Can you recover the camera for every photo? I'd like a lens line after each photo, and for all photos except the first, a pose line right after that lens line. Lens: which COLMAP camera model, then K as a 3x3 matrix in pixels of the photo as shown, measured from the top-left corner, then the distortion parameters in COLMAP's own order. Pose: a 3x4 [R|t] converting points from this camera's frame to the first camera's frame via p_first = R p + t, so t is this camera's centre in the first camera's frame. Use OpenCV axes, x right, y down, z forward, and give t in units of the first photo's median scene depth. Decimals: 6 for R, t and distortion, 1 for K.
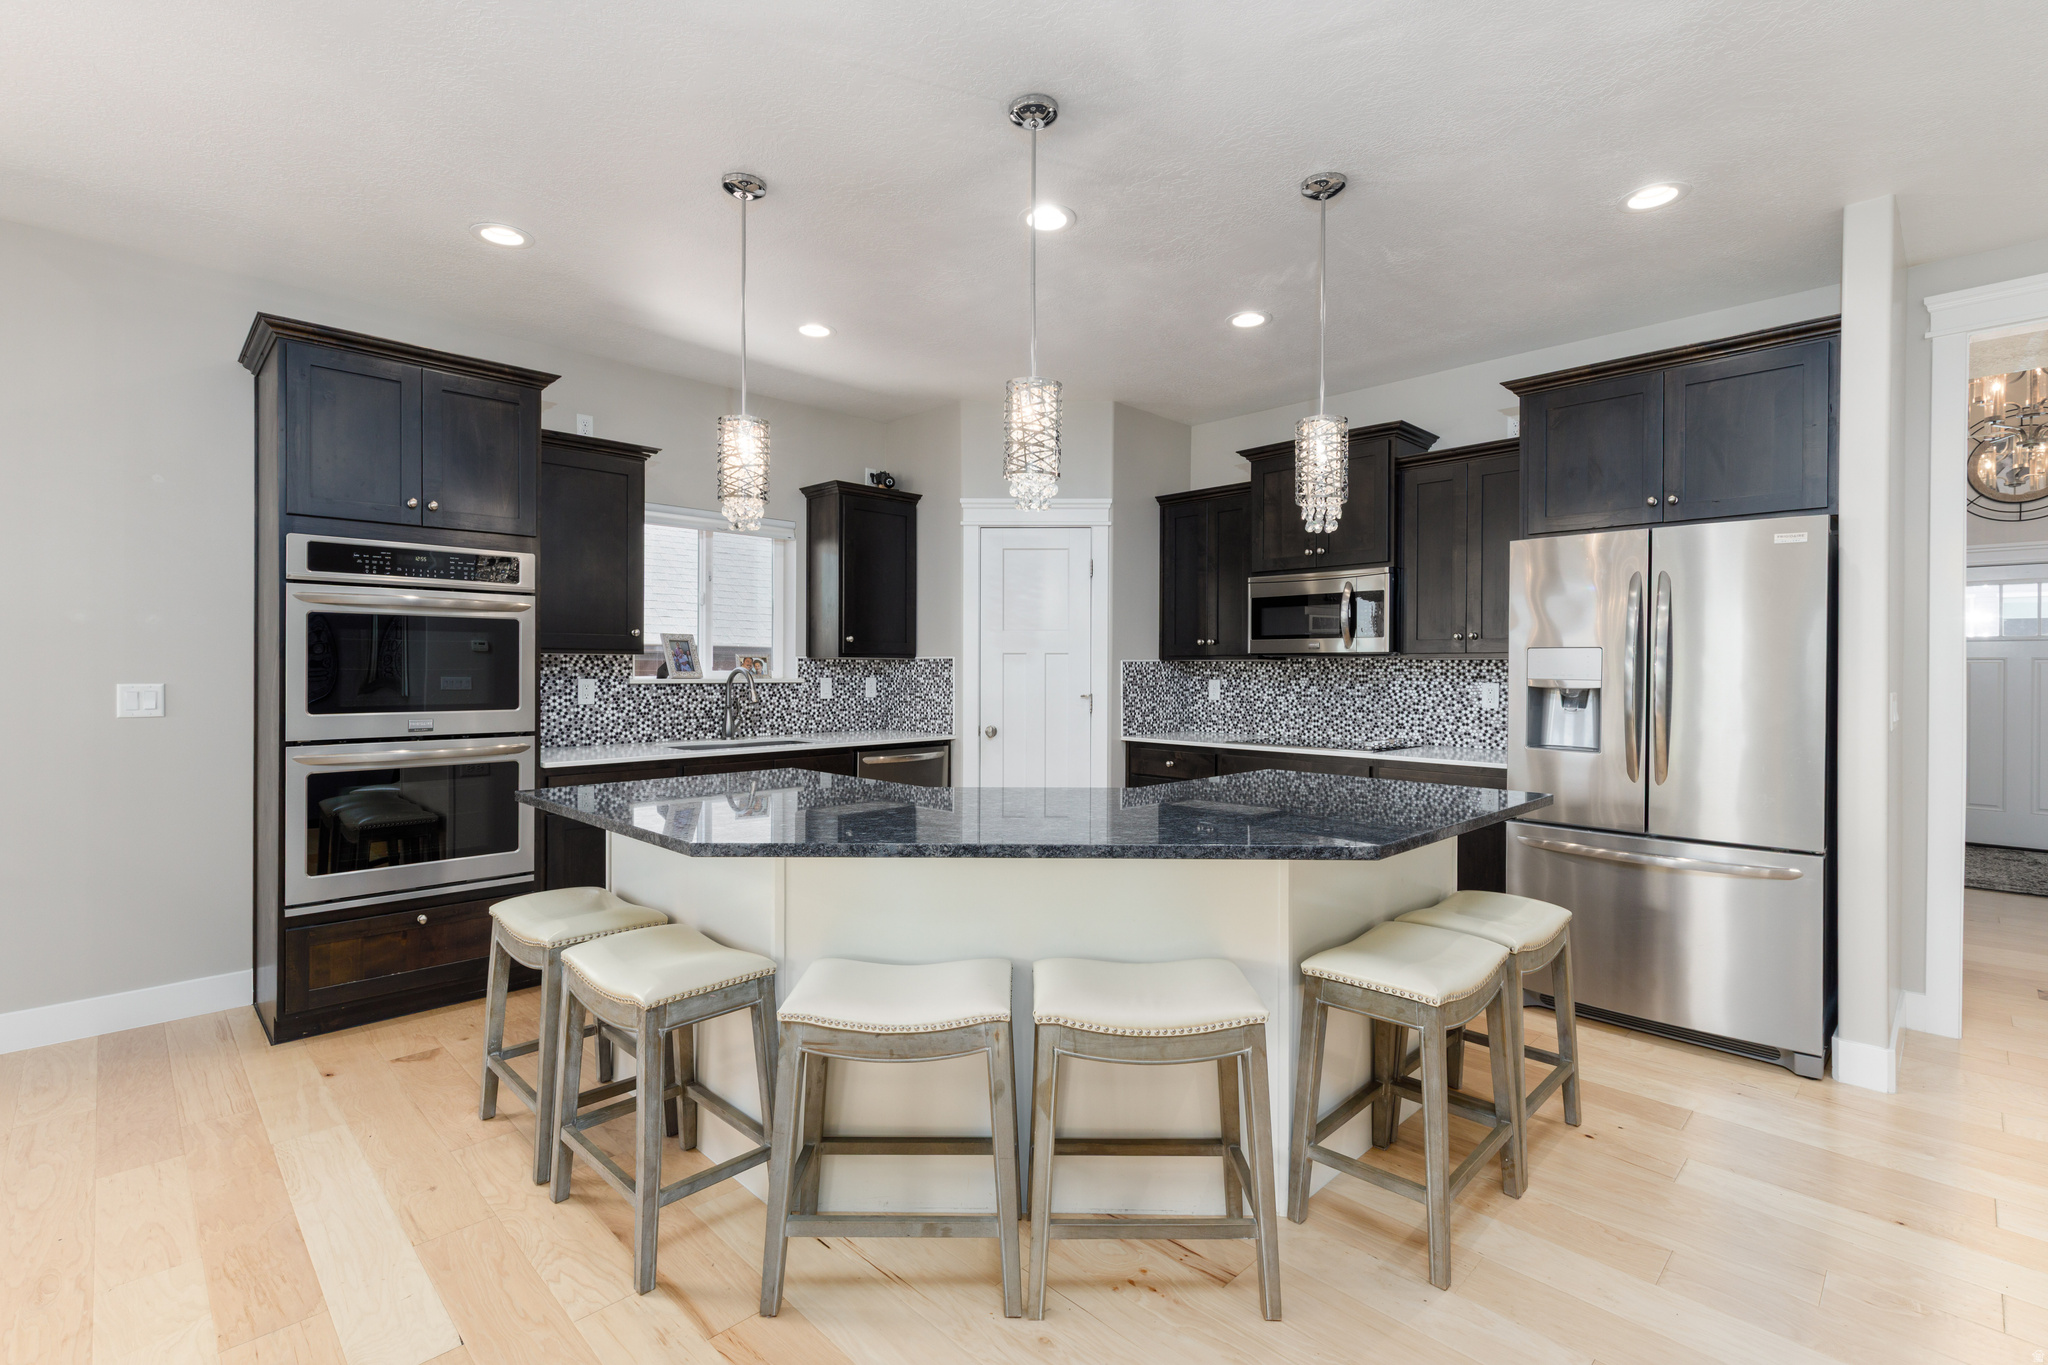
lens RADIAL K [[932.3, 0, 1029.8], [0, 932.3, 677.1], [0, 0, 1]] dist [0.000815, 0.001278]
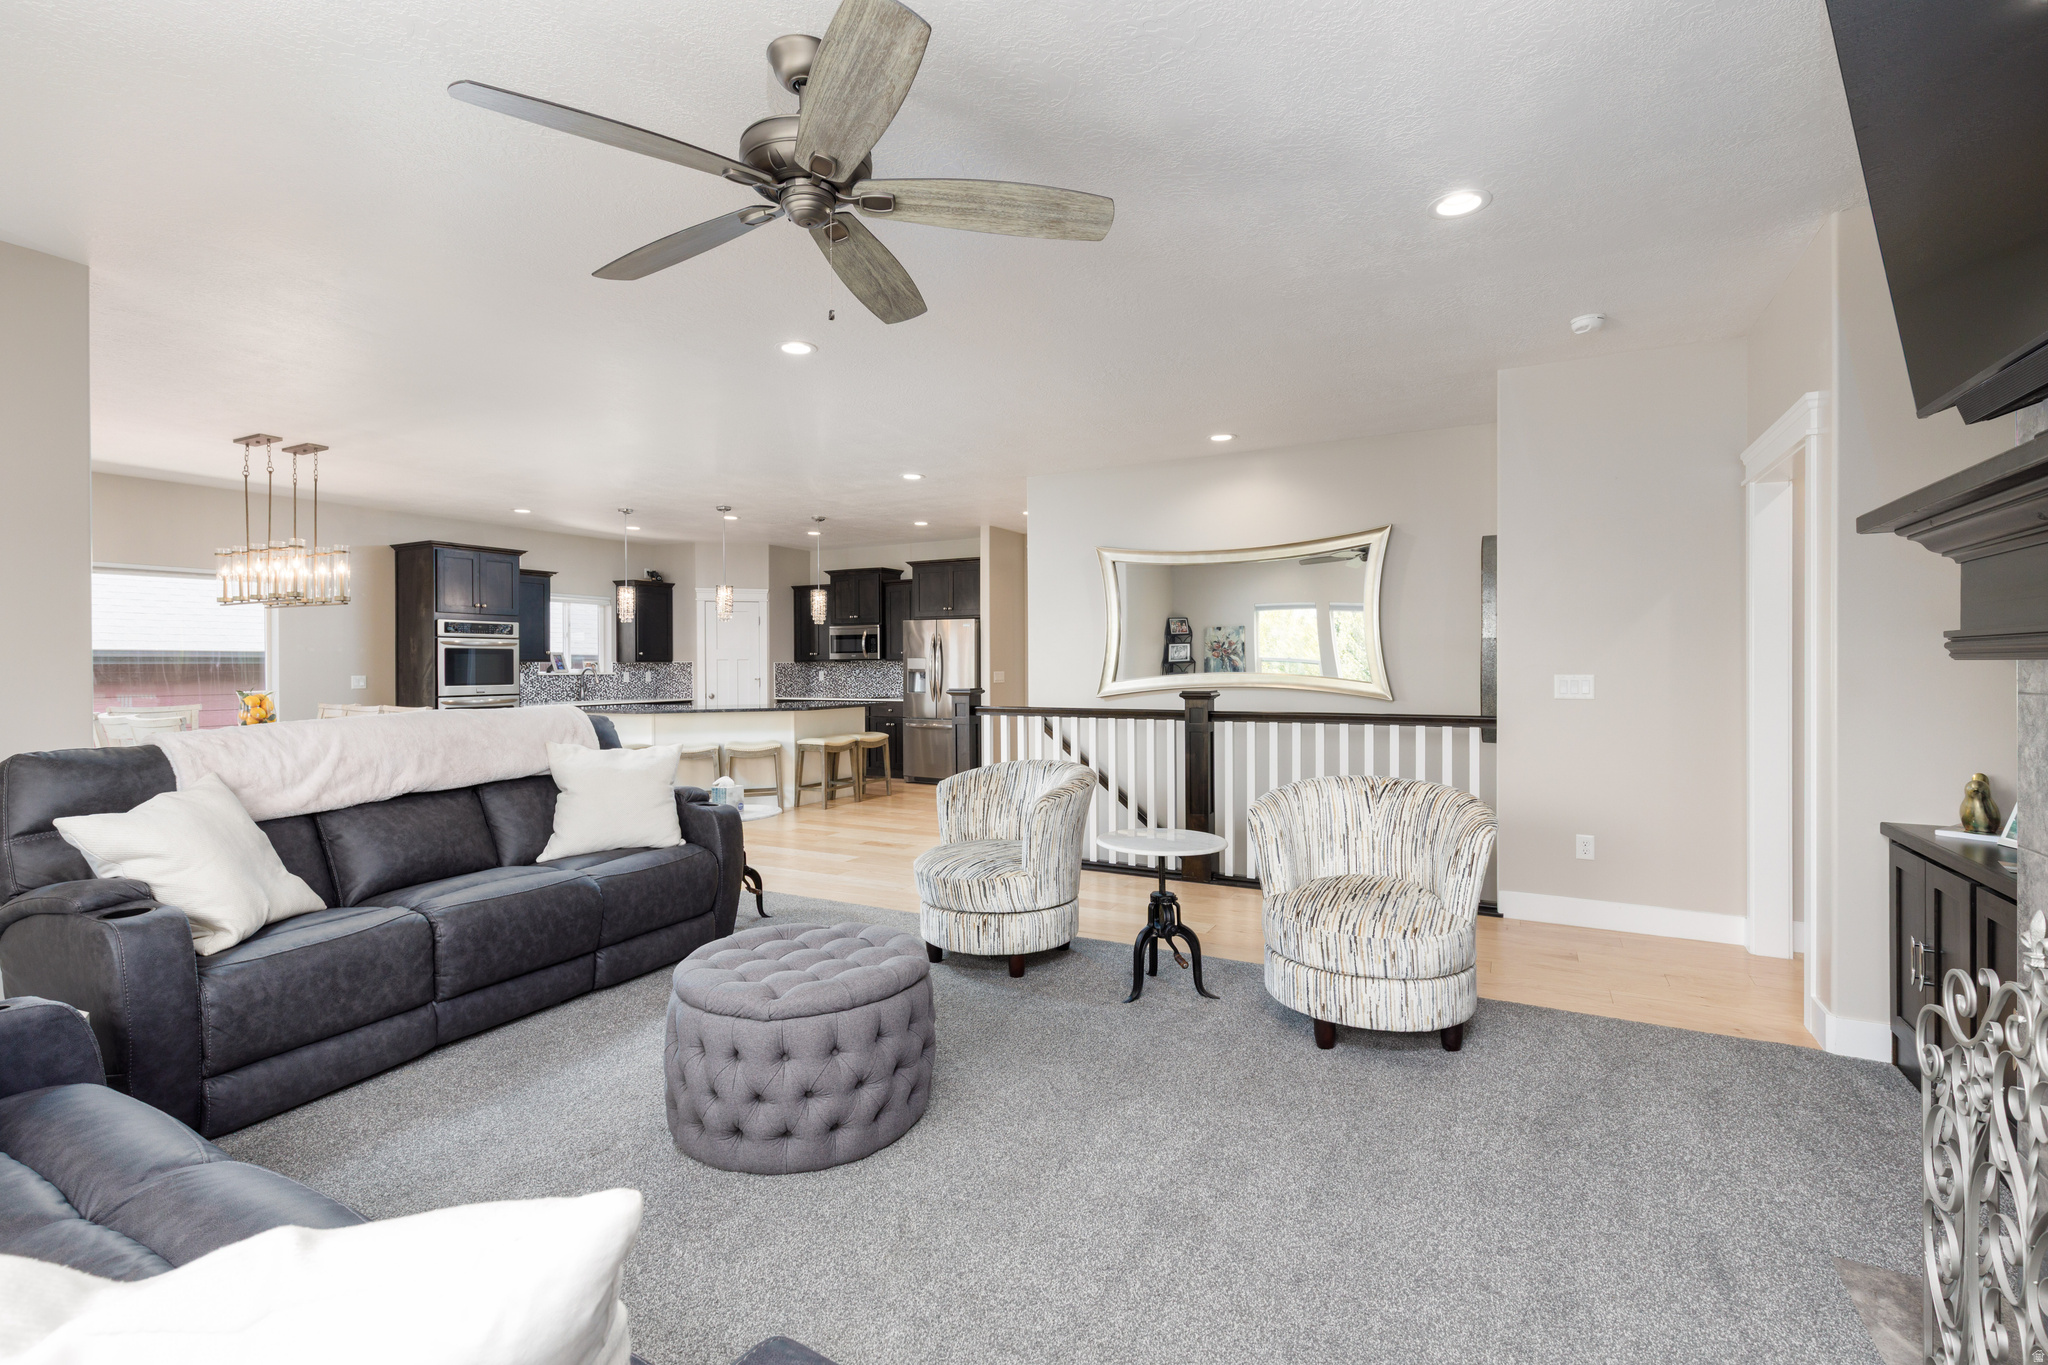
lens RADIAL K [[932.3, 0, 1017.3], [0, 932.3, 668.9], [0, 0, 1]] dist [0.000815, 0.001278]
pose [[0.961227, -0.008917, 0.275616, 0.049033], [0.009971, 0.999947, -0.002424, 0.008334], [-0.275580, 0.005078, 0.961265, -1.370851]]
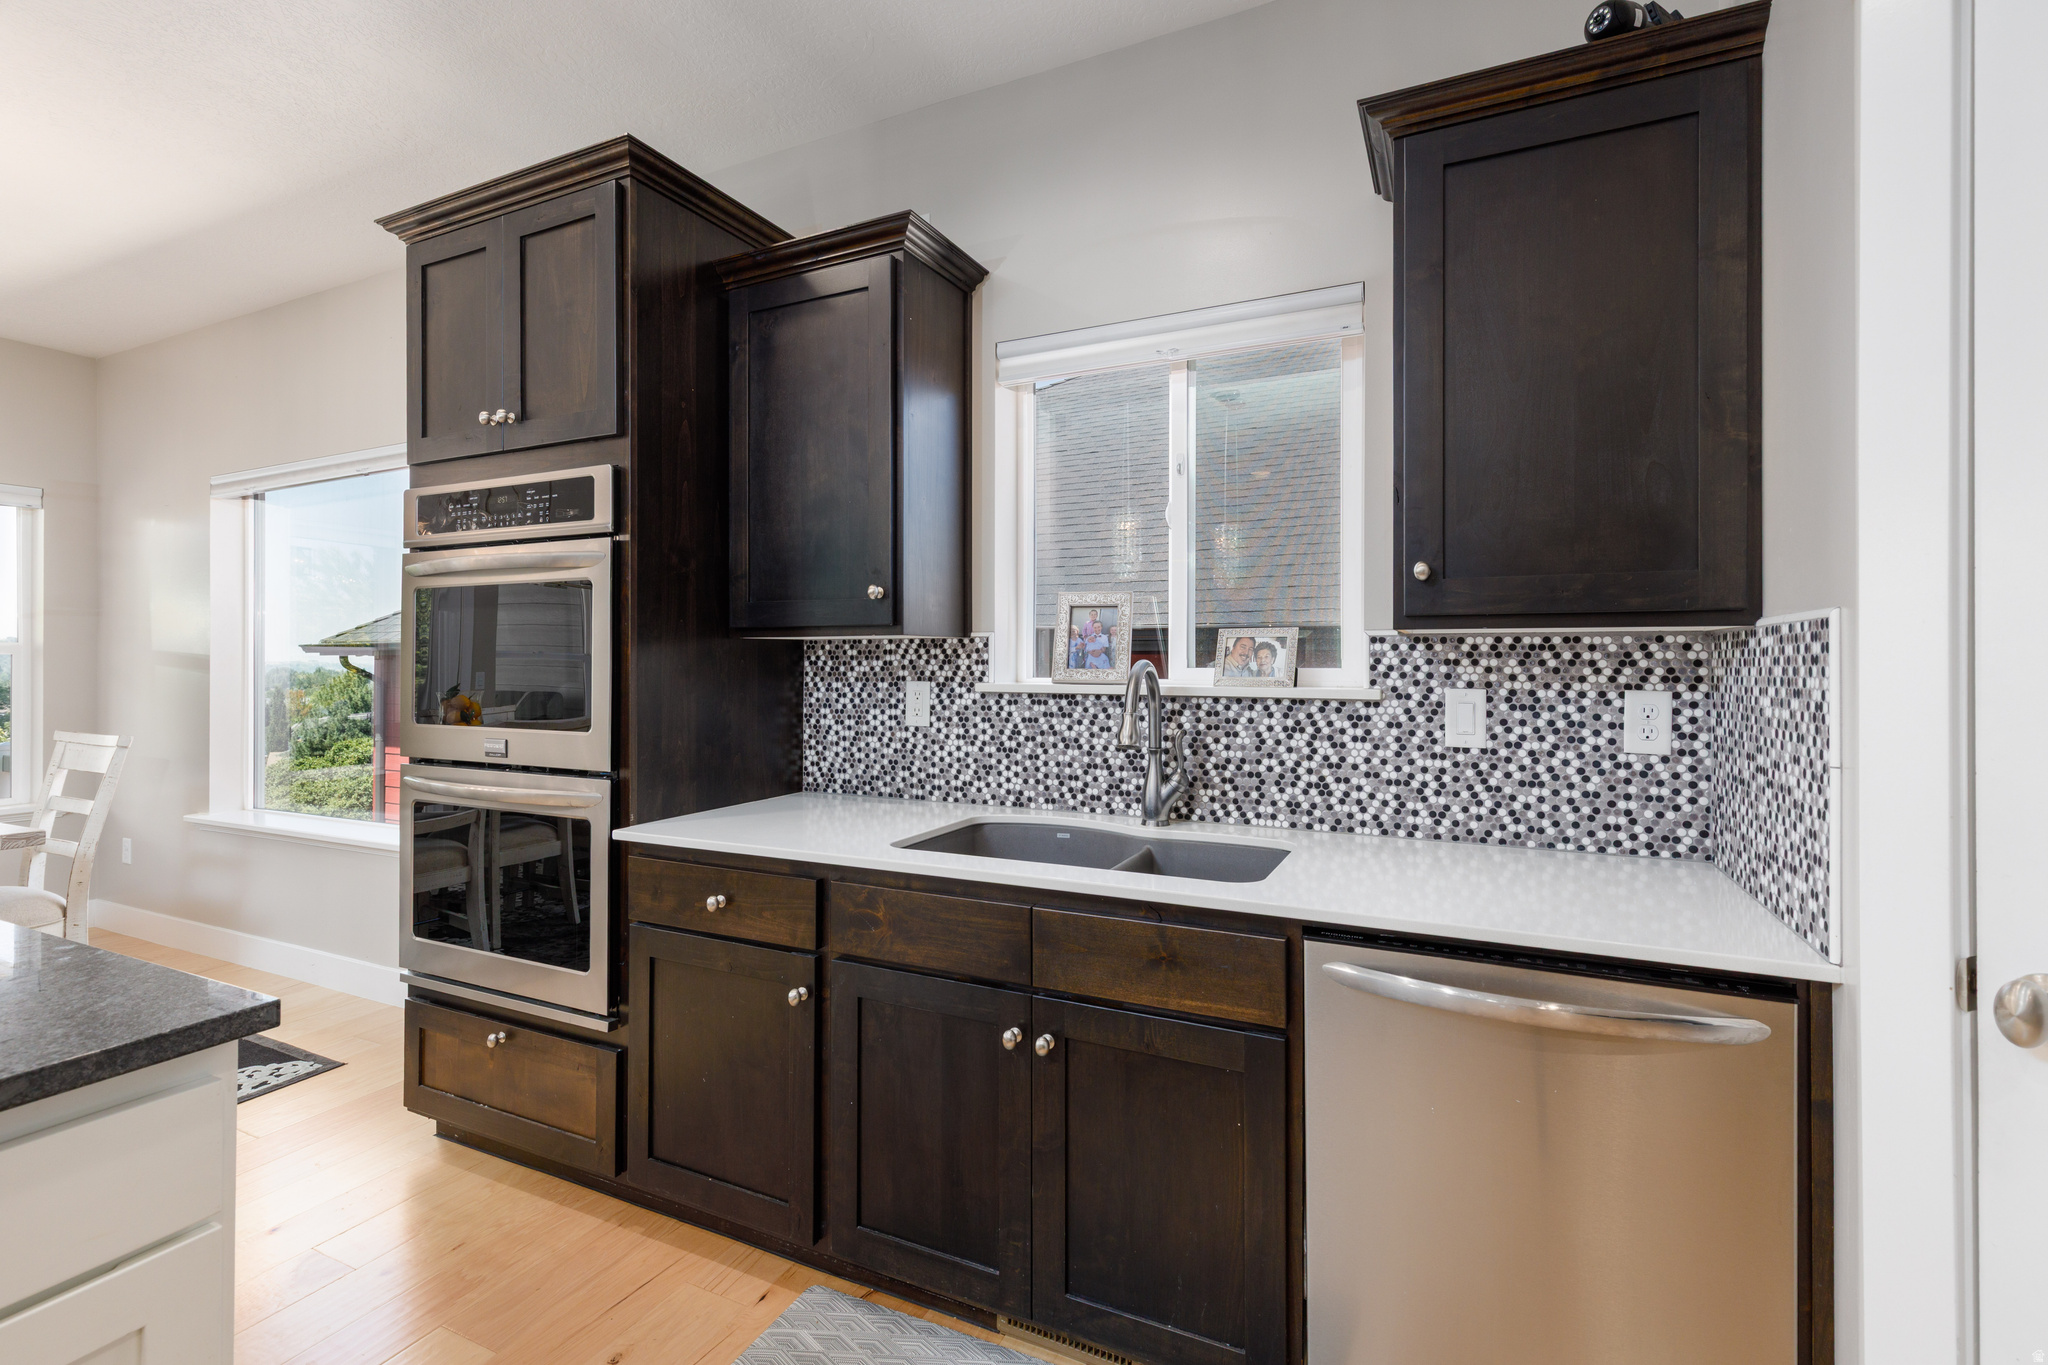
lens RADIAL K [[932.3, 0, 1018.5], [0, 932.3, 667.8], [0, 0, 1]] dist [0.000815, 0.001278]
pose [[0.312596, 0.005750, -0.949869, 0.074006], [-0.007352, 0.999966, 0.003634, -0.008005], [0.949858, 0.005847, 0.312628, 0.820539]]
